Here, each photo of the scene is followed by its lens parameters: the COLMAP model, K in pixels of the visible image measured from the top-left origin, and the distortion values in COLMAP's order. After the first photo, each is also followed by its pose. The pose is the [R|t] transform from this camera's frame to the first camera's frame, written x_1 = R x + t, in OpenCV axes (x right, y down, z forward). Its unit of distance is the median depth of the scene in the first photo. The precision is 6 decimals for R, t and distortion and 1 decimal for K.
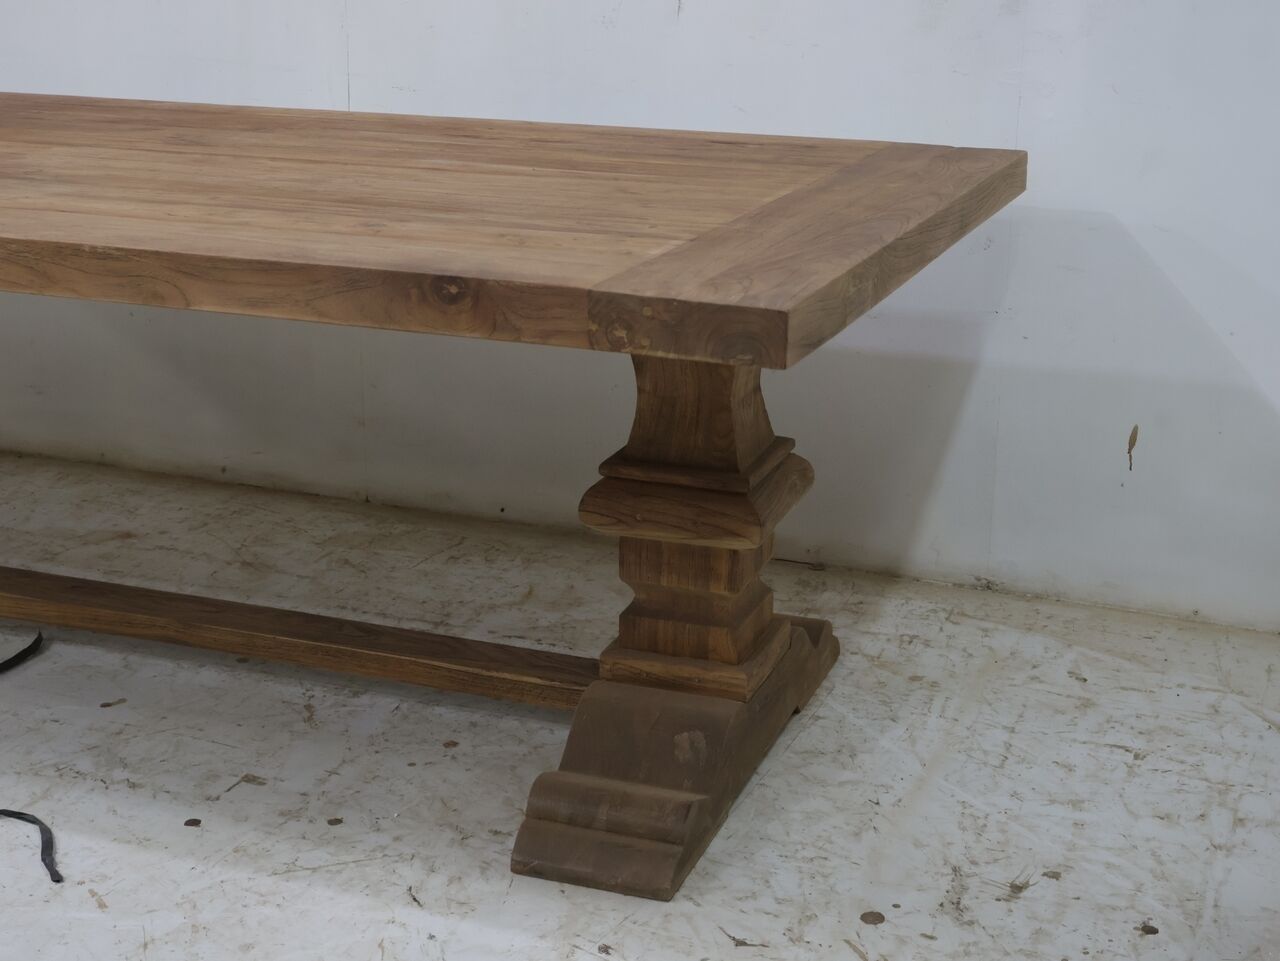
lens RADIAL K [[1918.0, 0, 638.2], [0, 1918.0, 478.0], [0, 0, 1]] dist [-0.004362, 0.000000]
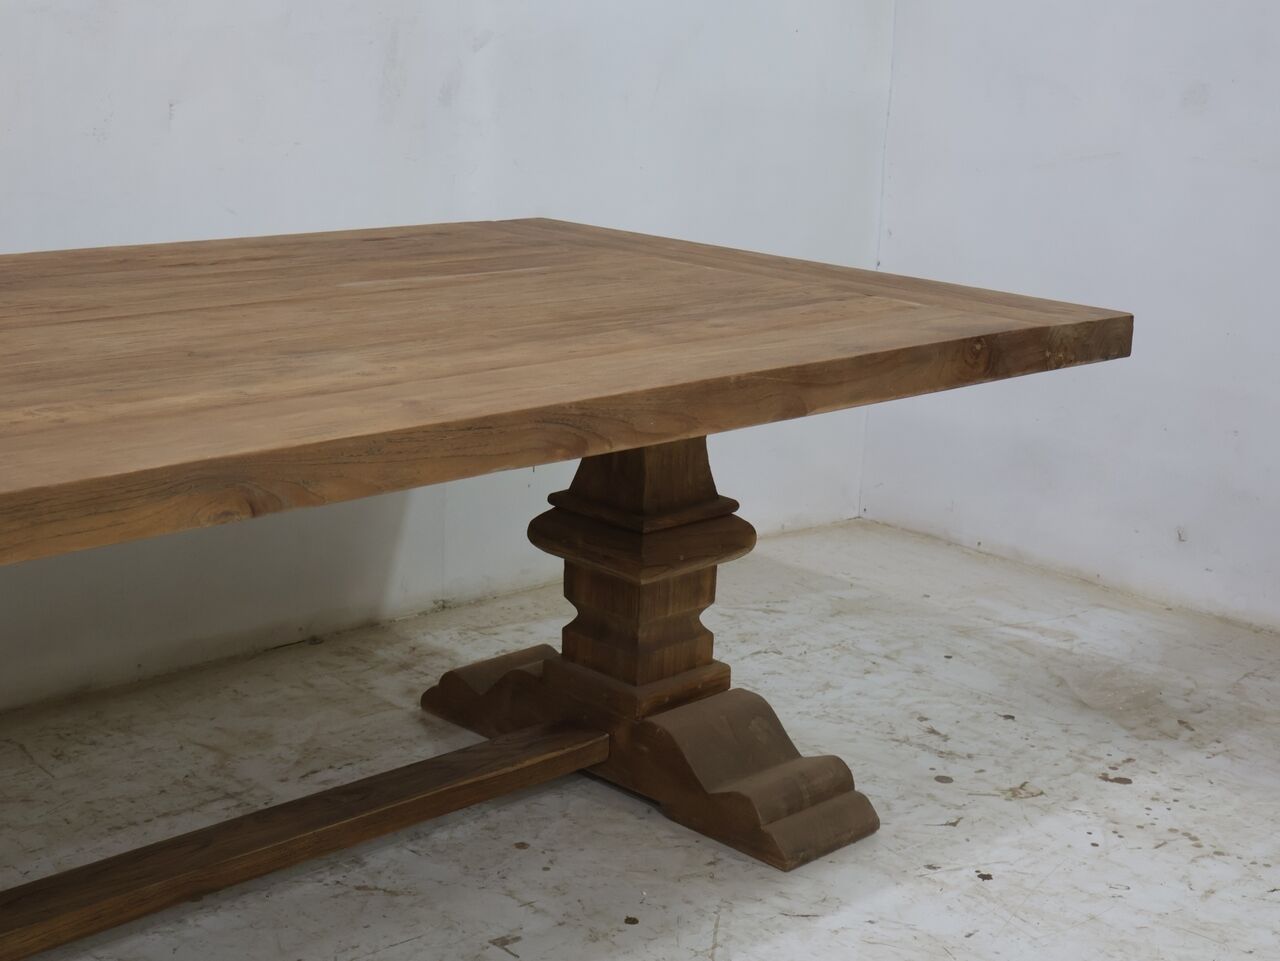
lens RADIAL K [[1918.0, 0, 640.3], [0, 1918.0, 480.6], [0, 0, 1]] dist [-0.004362, 0.000000]
pose [[0.424900, -0.219510, 0.878223, -0.910888], [0.239766, 0.962796, 0.124646, -0.156081], [-0.872910, 0.157605, 0.461723, 0.446854]]
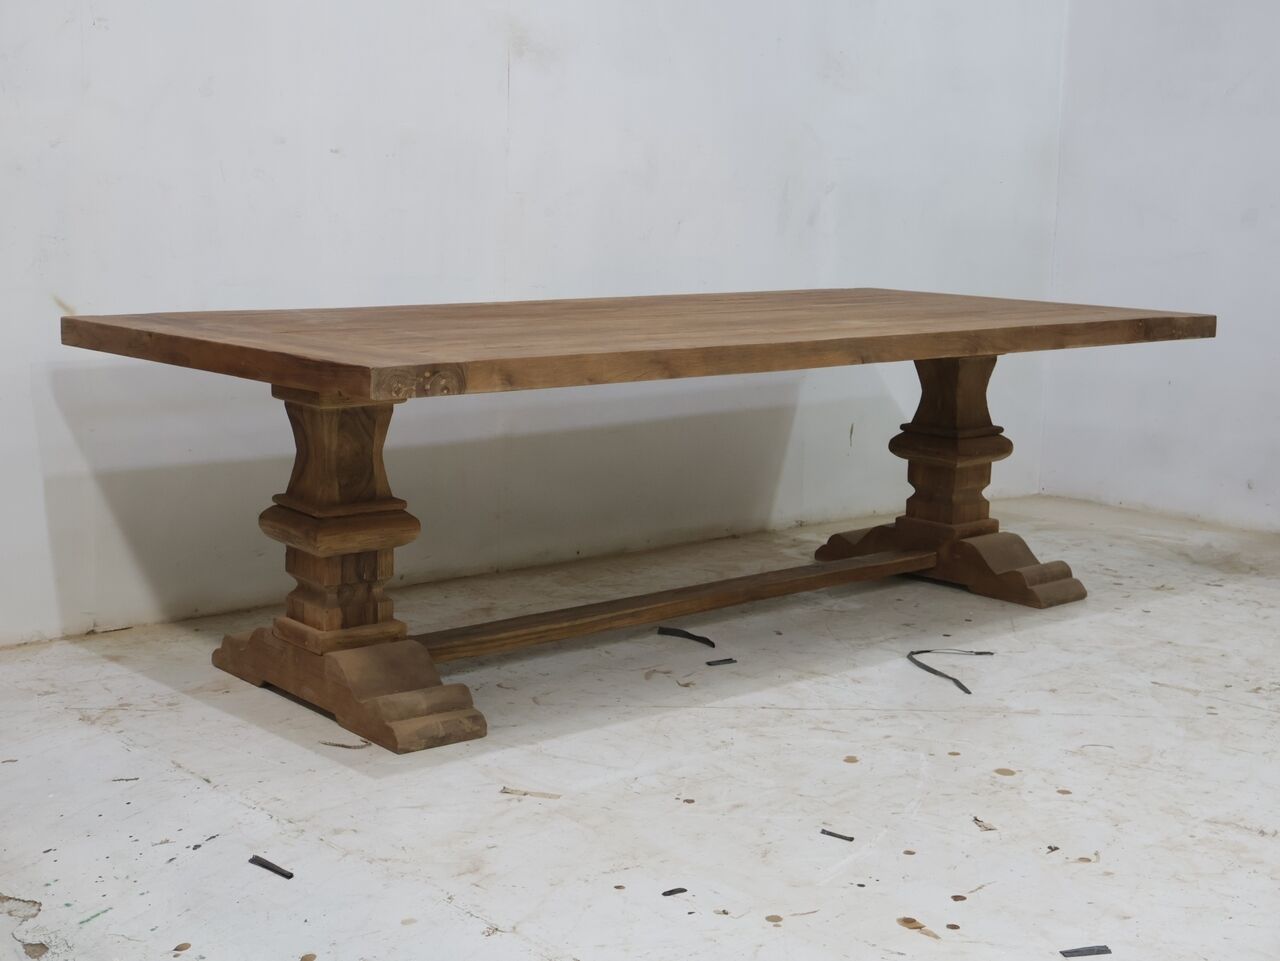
lens RADIAL K [[1918.0, 0, 639.5], [0, 1918.0, 479.2], [0, 0, 1]] dist [-0.004362, 0.000000]
pose [[0.458721, -0.143238, 0.876959, -1.869766], [0.249295, 0.968031, 0.027712, -0.094967], [-0.852893, 0.205910, 0.479765, 0.276053]]
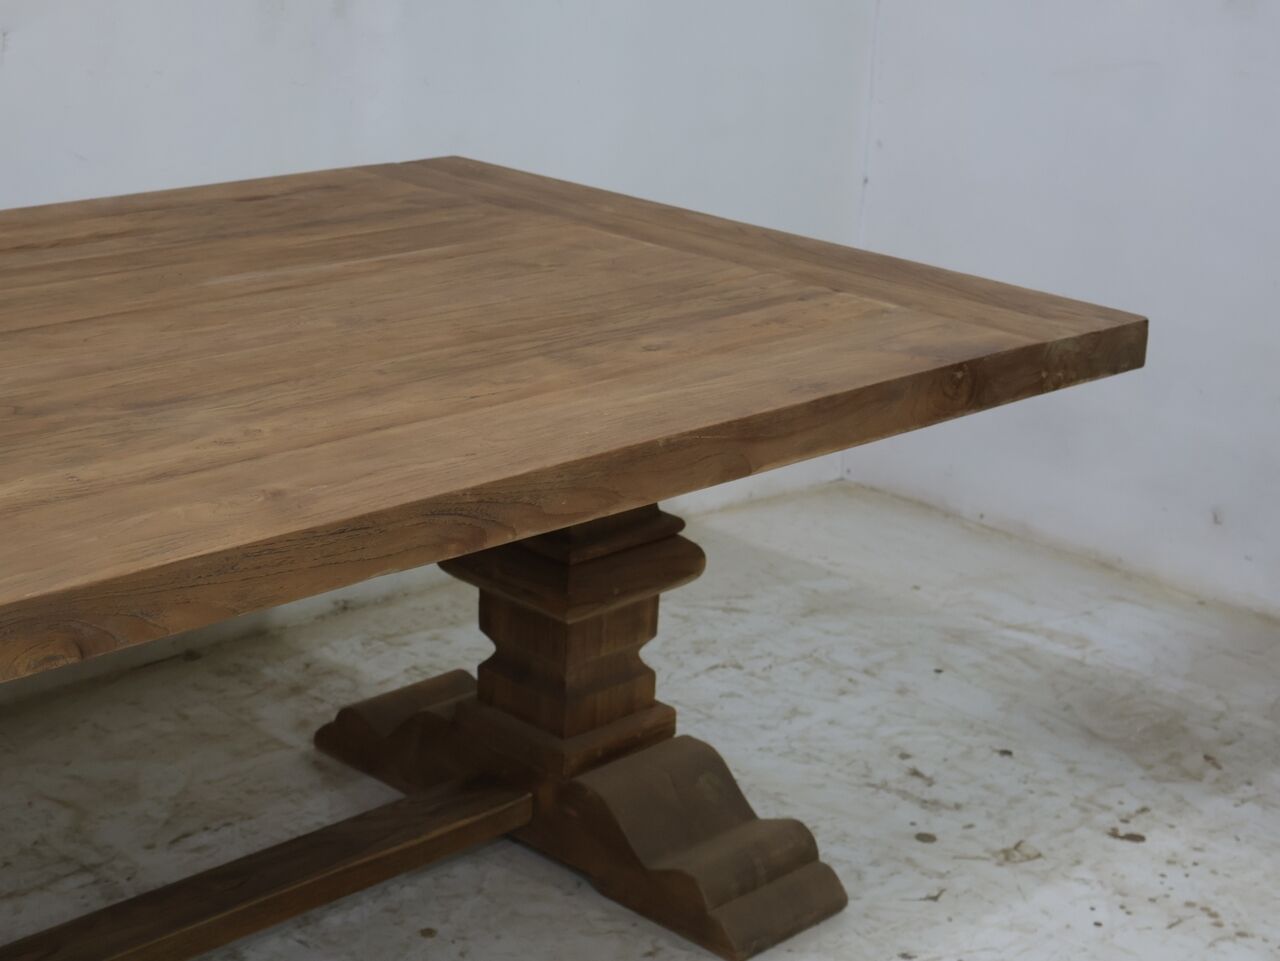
lens RADIAL K [[2278.8, 0, 640.0], [0, 2278.8, 483.5], [0, 0, 1]] dist [0.003235, 0.000000]
pose [[0.412475, -0.278466, 0.867365, -0.886996], [0.238448, 0.951941, 0.192225, -0.226609], [-0.879208, 0.127533, 0.459051, 0.417494]]
